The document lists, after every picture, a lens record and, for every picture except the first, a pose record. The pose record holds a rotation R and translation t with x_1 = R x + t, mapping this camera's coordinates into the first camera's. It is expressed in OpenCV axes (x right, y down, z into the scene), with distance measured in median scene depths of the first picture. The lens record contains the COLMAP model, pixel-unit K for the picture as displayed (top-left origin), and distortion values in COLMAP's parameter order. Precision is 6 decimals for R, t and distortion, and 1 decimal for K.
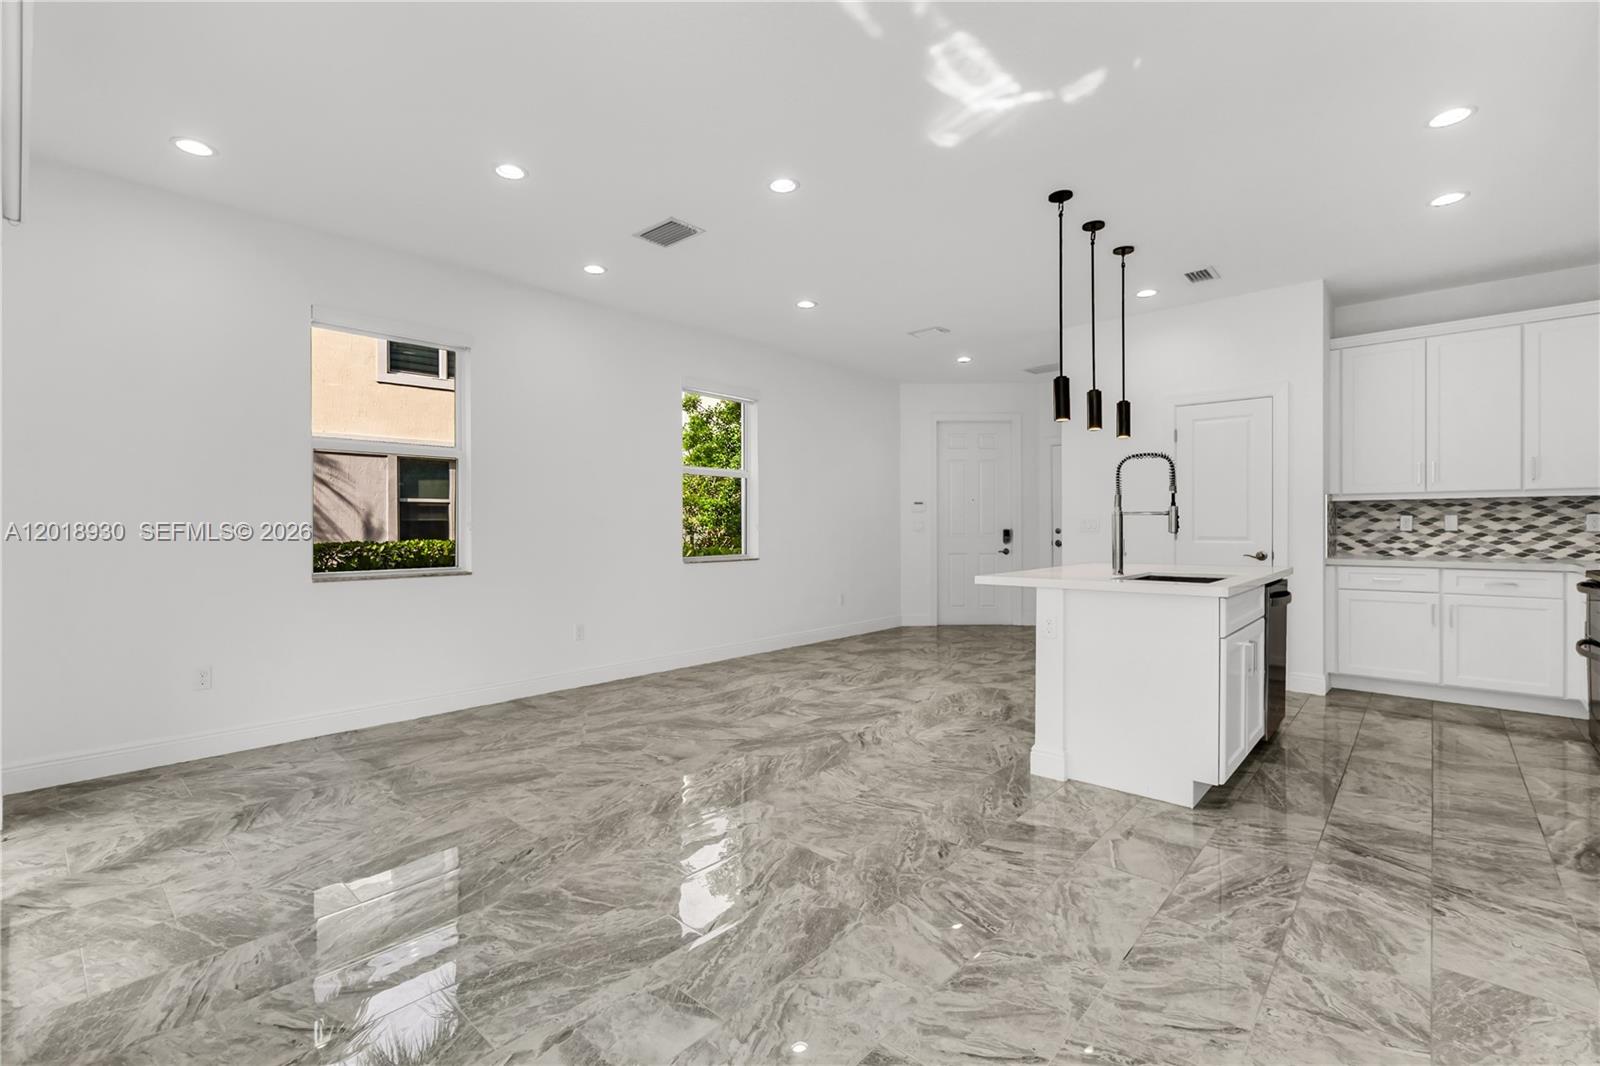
lens RADIAL K [[707.1, 0, 787.3], [0, 707.1, 526.7], [0, 0, 1]] dist [-0.006072, 0.003437]
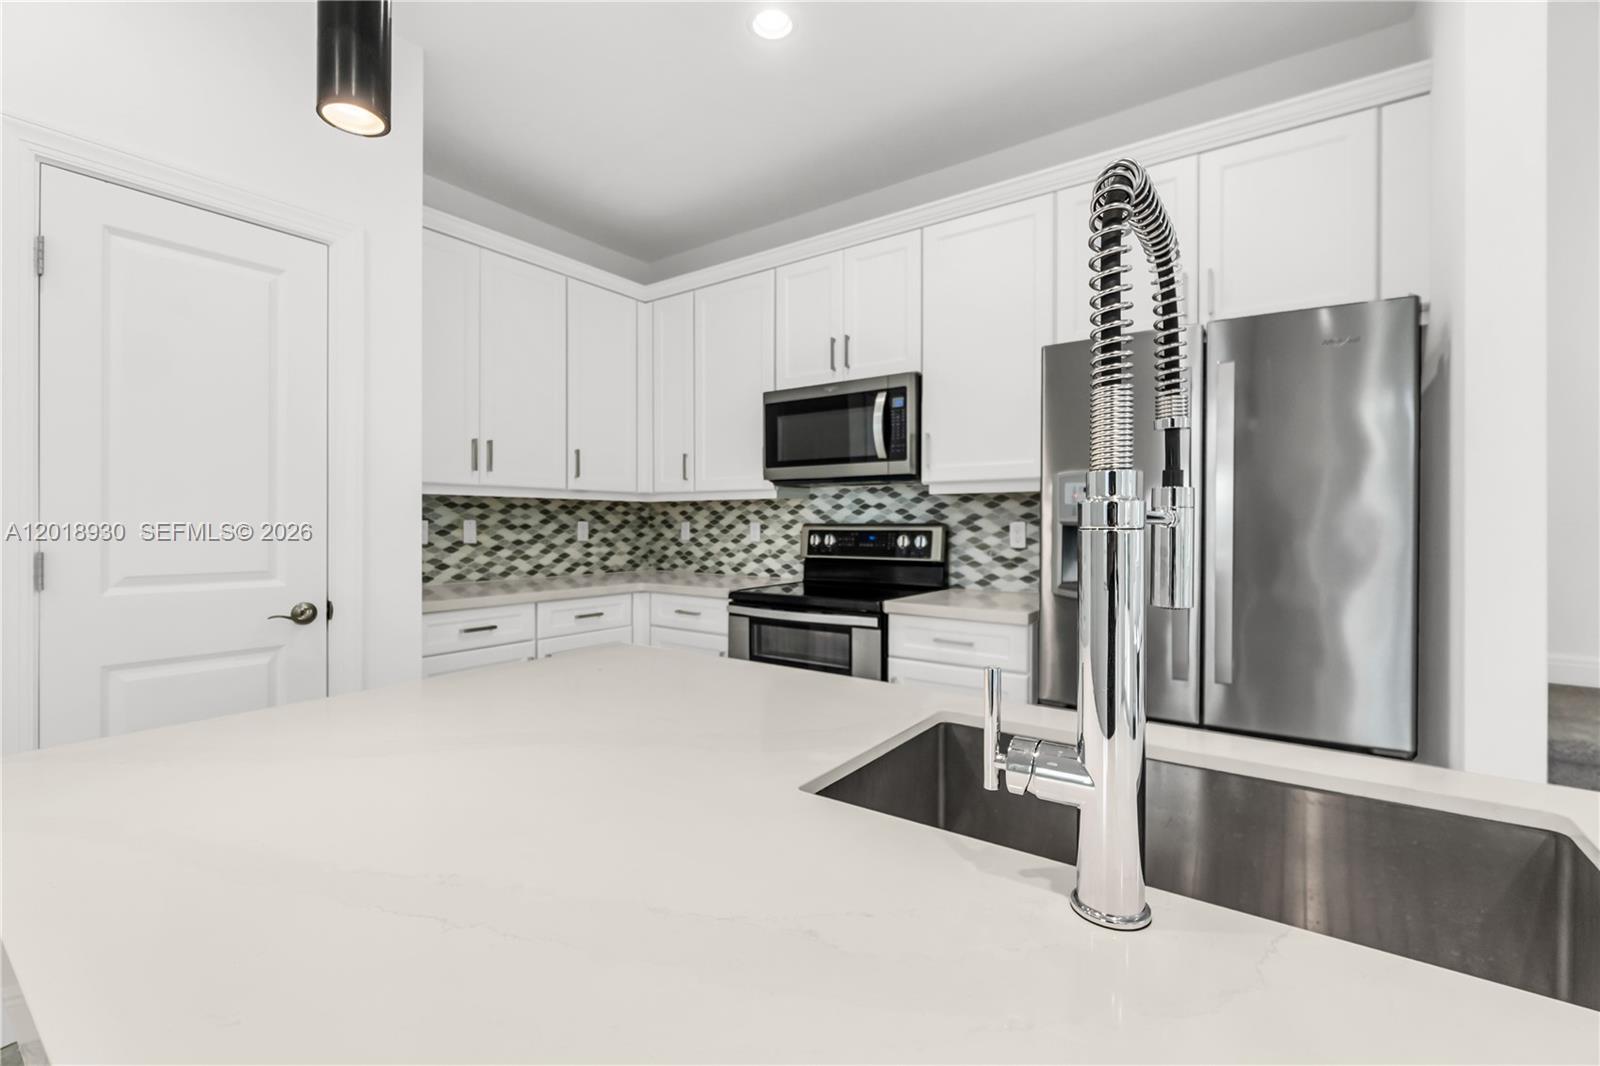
lens RADIAL K [[707.1, 0, 785.4], [0, 707.1, 533.7], [0, 0, 1]] dist [-0.006072, 0.003437]
pose [[-0.108677, -0.011113, 0.994015, 0.236631], [-0.000612, 0.999938, 0.011113, -0.012182], [-0.994077, 0.000600, -0.108677, 0.819511]]
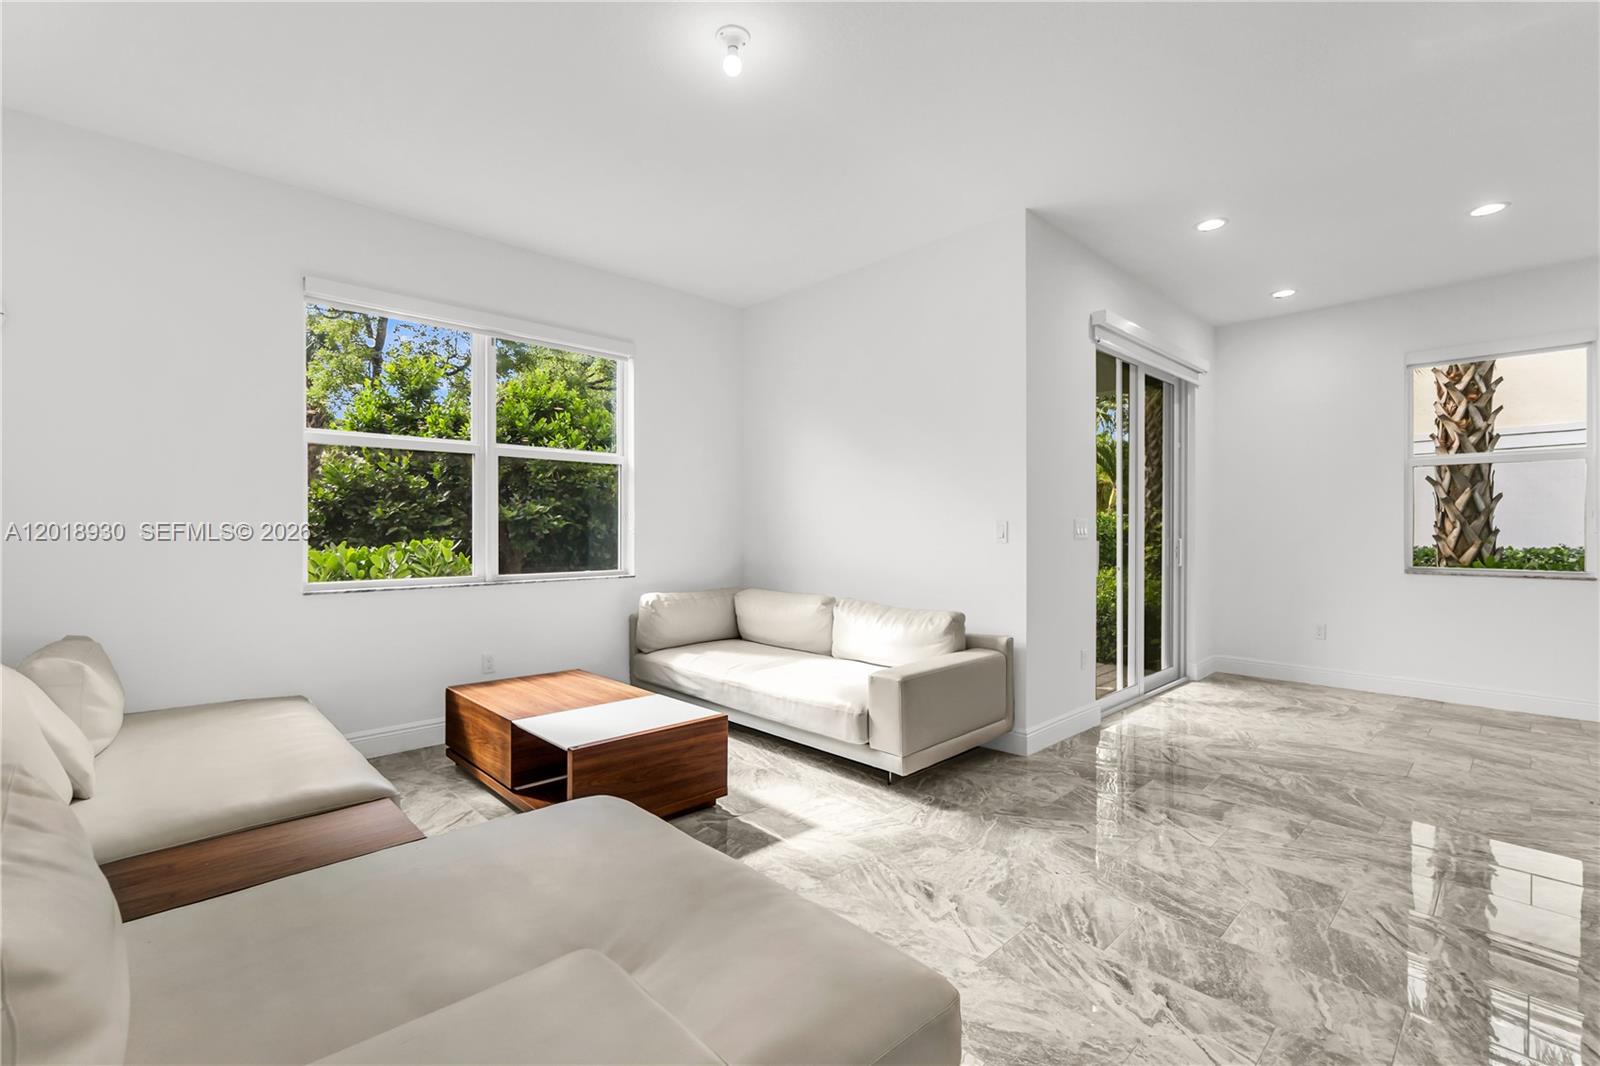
lens RADIAL K [[707.1, 0, 778.1], [0, 707.1, 528.6], [0, 0, 1]] dist [-0.006072, 0.003437]
pose [[-0.079432, 0.003825, -0.996833, 0.564293], [-0.000679, 0.999992, 0.003891, -0.005283], [0.996840, 0.000986, -0.079429, -0.015945]]
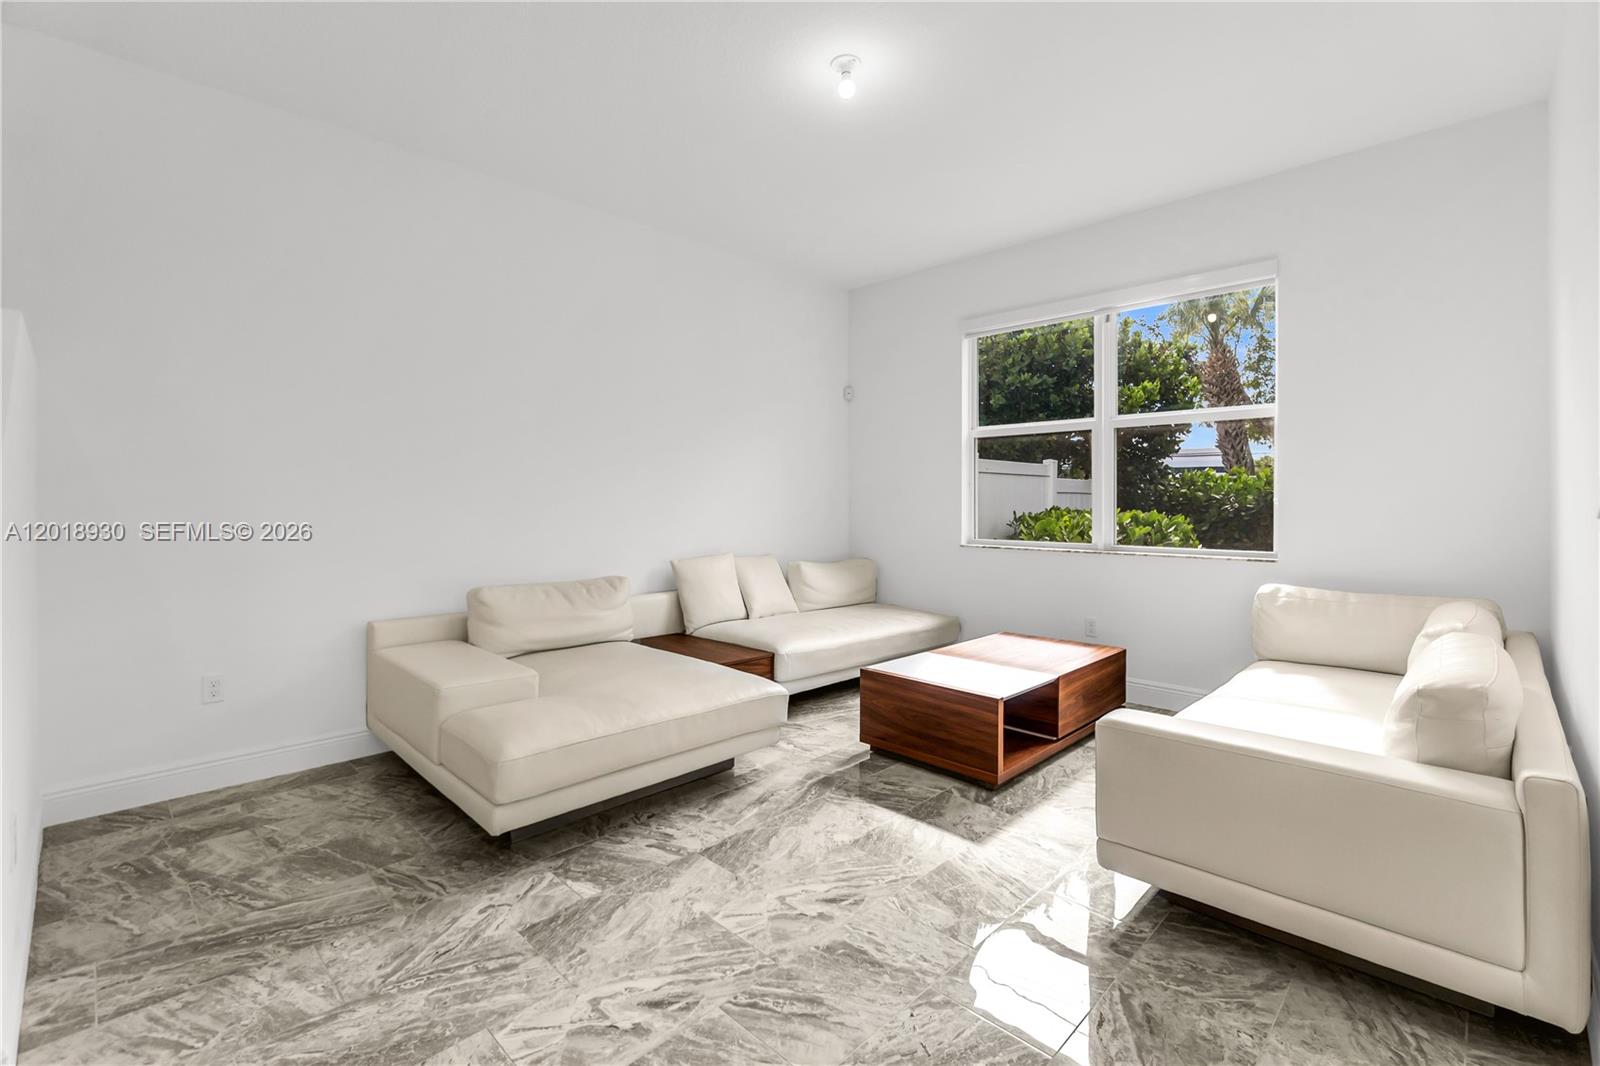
lens RADIAL K [[707.1, 0, 787.4], [0, 707.1, 504.8], [0, 0, 1]] dist [-0.006072, 0.003437]
pose [[-0.998799, 0.001827, 0.048967, 0.080072], [0.002106, 0.999982, 0.005655, -0.000624], [-0.048956, 0.005752, -0.998784, 0.486289]]
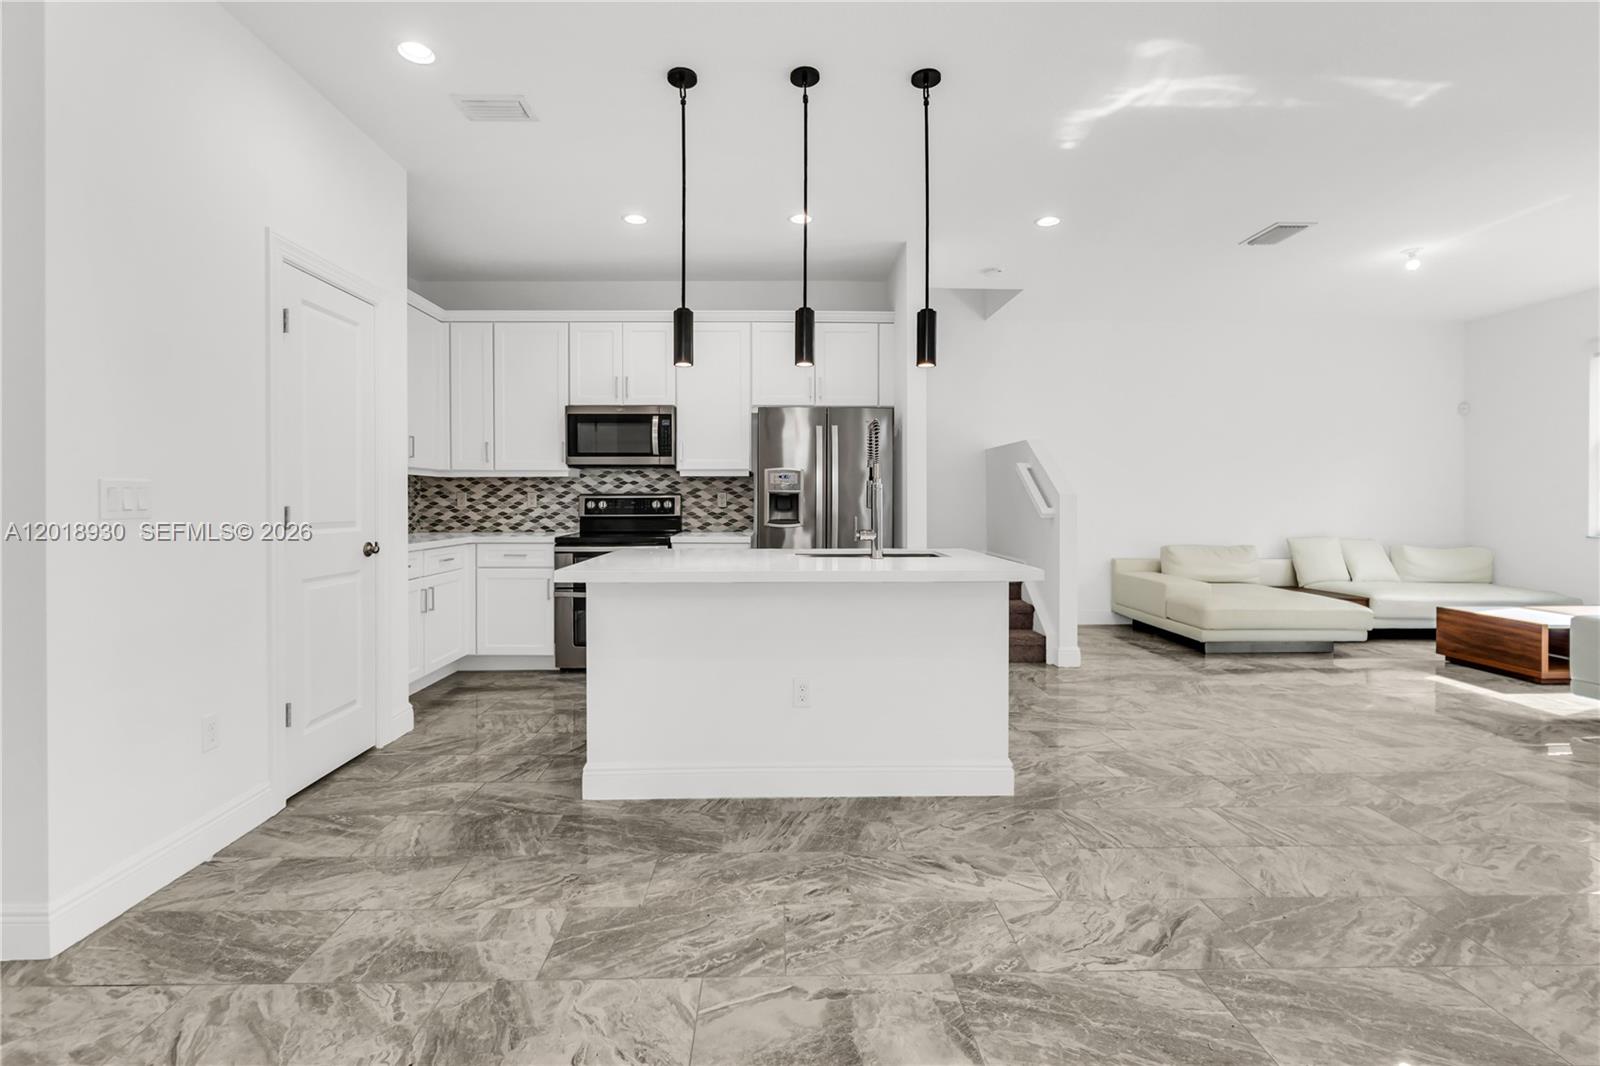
lens RADIAL K [[707.1, 0, 786.6], [0, 707.1, 505.6], [0, 0, 1]] dist [-0.006072, 0.003437]
pose [[-0.688007, -0.000980, 0.725704, -0.056102], [0.004301, 0.999976, 0.005427, -0.000591], [-0.725691, 0.006855, -0.687986, 1.256509]]
